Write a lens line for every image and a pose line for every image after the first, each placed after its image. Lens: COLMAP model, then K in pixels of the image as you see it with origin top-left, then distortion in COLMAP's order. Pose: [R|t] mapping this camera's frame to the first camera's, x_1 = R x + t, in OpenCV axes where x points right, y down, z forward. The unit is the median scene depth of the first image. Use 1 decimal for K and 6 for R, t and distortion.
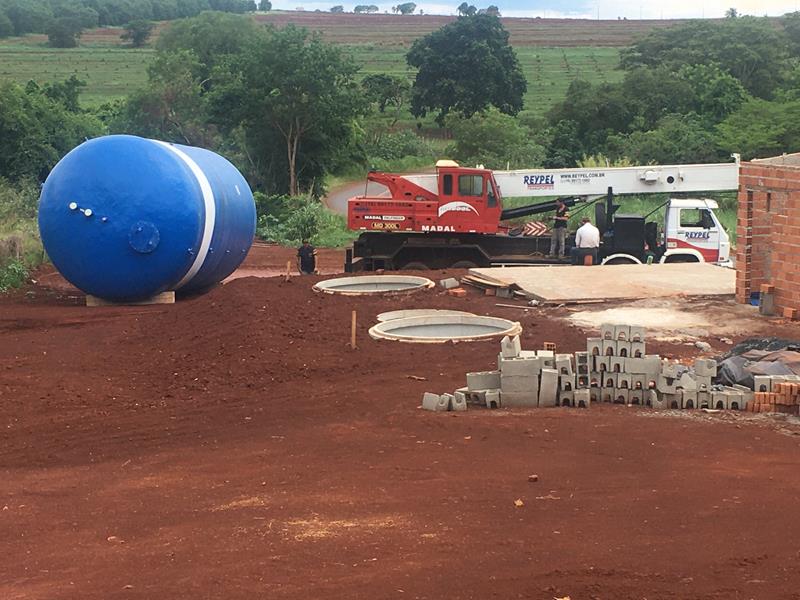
lens RADIAL K [[1599.4, 0, 400.0], [0, 1599.4, 300.0], [0, 0, 1]] dist [0.008604, 0.034753]
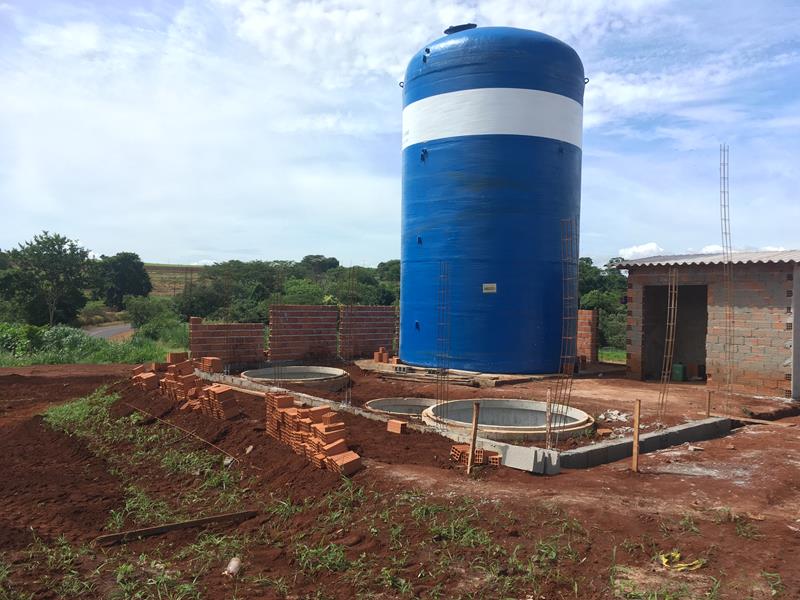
lens RADIAL K [[669.2, 0, 400.0], [0, 669.2, 300.0], [0, 0, 1]] dist [0.038762, -0.009652]
pose [[0.897334, 0.020162, 0.440891, -0.045081], [0.035977, 0.992290, -0.118600, -0.000682], [-0.439883, 0.122286, 0.889691, 0.146089]]
